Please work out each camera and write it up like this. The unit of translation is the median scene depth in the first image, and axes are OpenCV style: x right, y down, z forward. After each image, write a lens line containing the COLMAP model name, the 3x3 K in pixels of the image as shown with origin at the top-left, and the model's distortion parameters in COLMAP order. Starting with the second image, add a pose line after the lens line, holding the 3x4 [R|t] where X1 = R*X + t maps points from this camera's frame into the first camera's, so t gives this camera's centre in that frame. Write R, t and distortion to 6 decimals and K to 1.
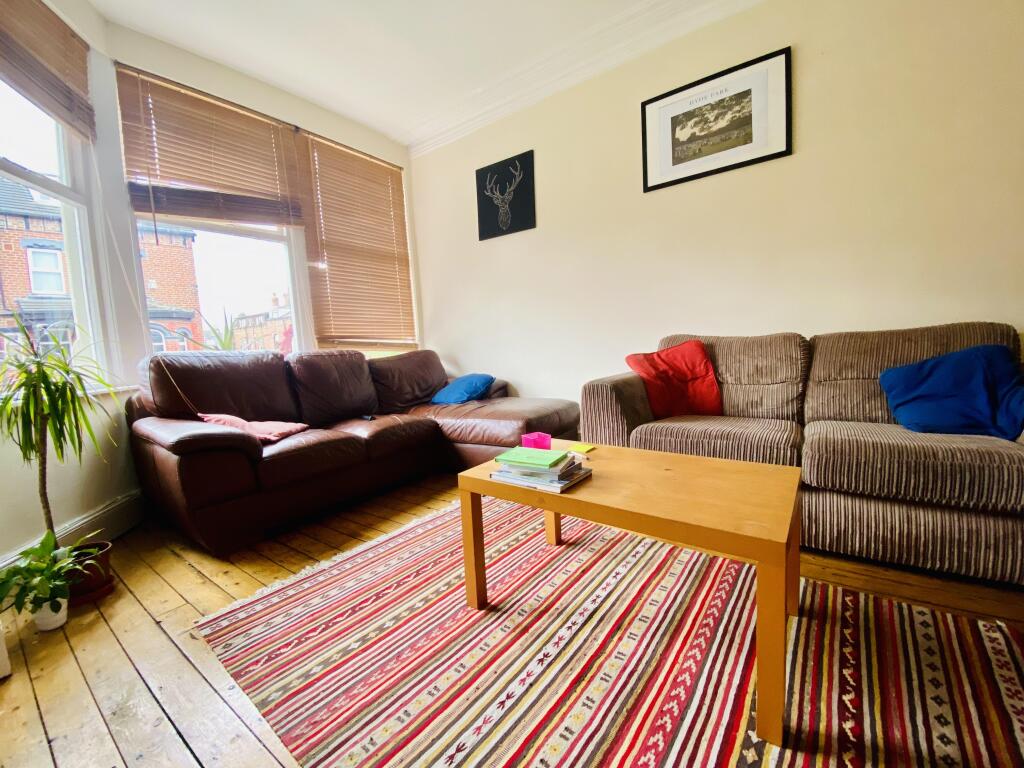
lens RADIAL K [[410.9, 0, 510.1], [0, 410.9, 379.6], [0, 0, 1]] dist [-0.005066, -0.002471]
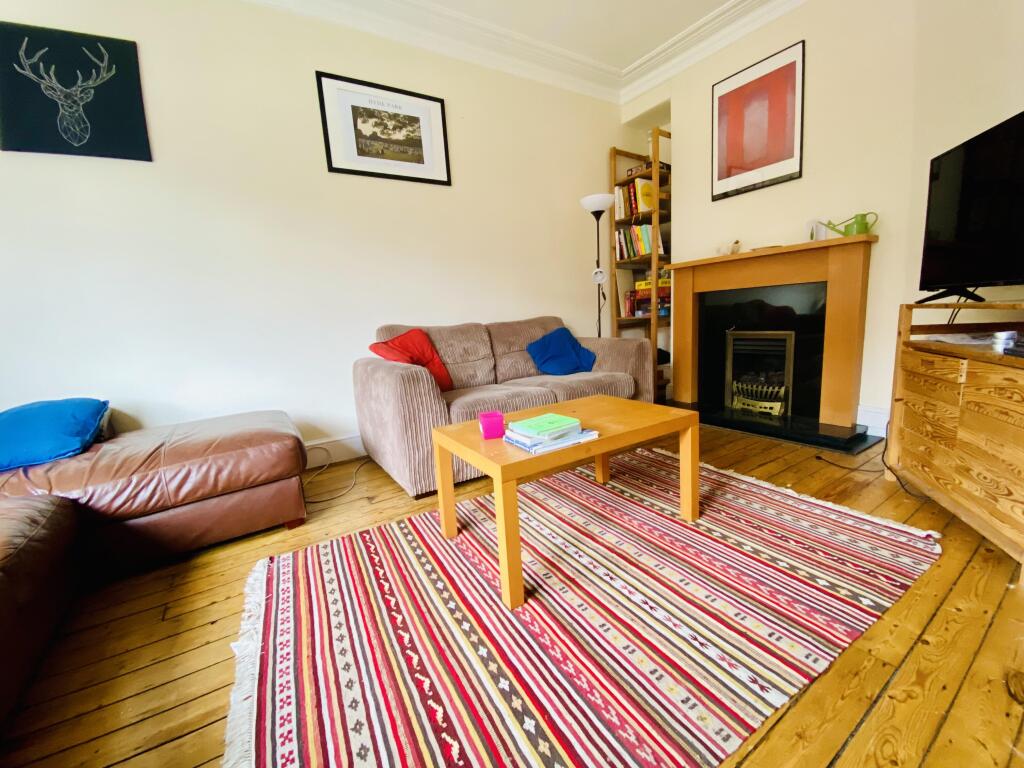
lens RADIAL K [[410.9, 0, 511.6], [0, 410.9, 384.6], [0, 0, 1]] dist [-0.005066, -0.002471]
pose [[0.378680, -0.127973, 0.916638, -0.489639], [0.133253, 0.987614, 0.082833, -0.004945], [-0.915885, 0.090777, 0.391043, 0.346122]]
